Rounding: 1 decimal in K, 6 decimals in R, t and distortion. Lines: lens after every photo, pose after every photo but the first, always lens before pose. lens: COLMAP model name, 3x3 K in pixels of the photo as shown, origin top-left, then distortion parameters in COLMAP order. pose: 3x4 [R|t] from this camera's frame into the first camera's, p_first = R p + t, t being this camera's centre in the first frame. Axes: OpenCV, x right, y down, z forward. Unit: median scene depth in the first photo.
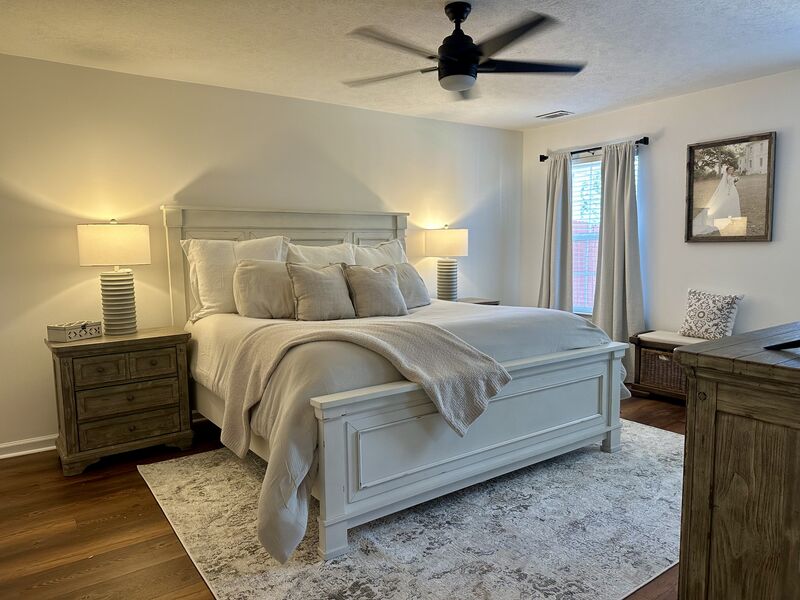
lens RADIAL K [[553.8, 0, 400.0], [0, 553.8, 300.0], [0, 0, 1]] dist [-0.001047, 0.000901]
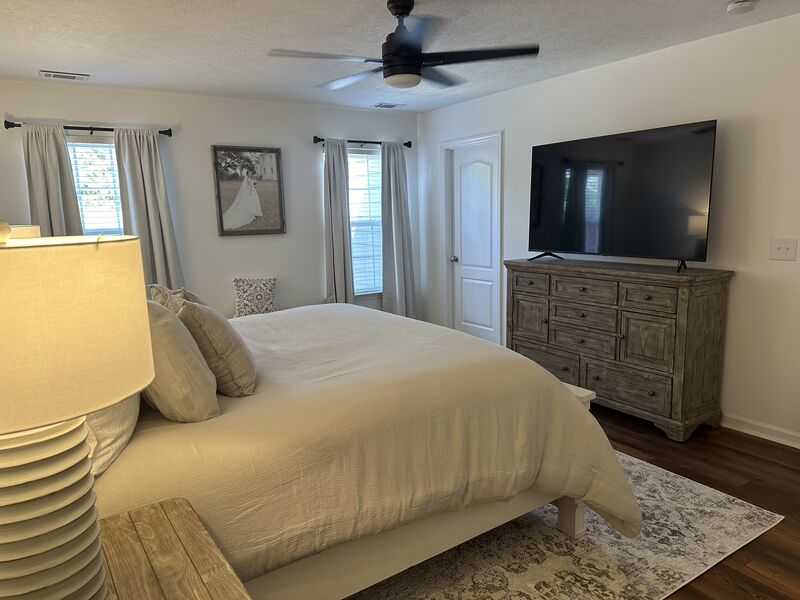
lens RADIAL K [[558.1, 0, 395.9], [0, 558.1, 302.5], [0, 0, 1]] dist [0.075168, -0.097694]
pose [[0.049477, -0.158076, 0.986187, -0.617067], [0.120511, 0.981127, 0.151219, -0.107511], [-0.991478, 0.111364, 0.067593, 0.631960]]
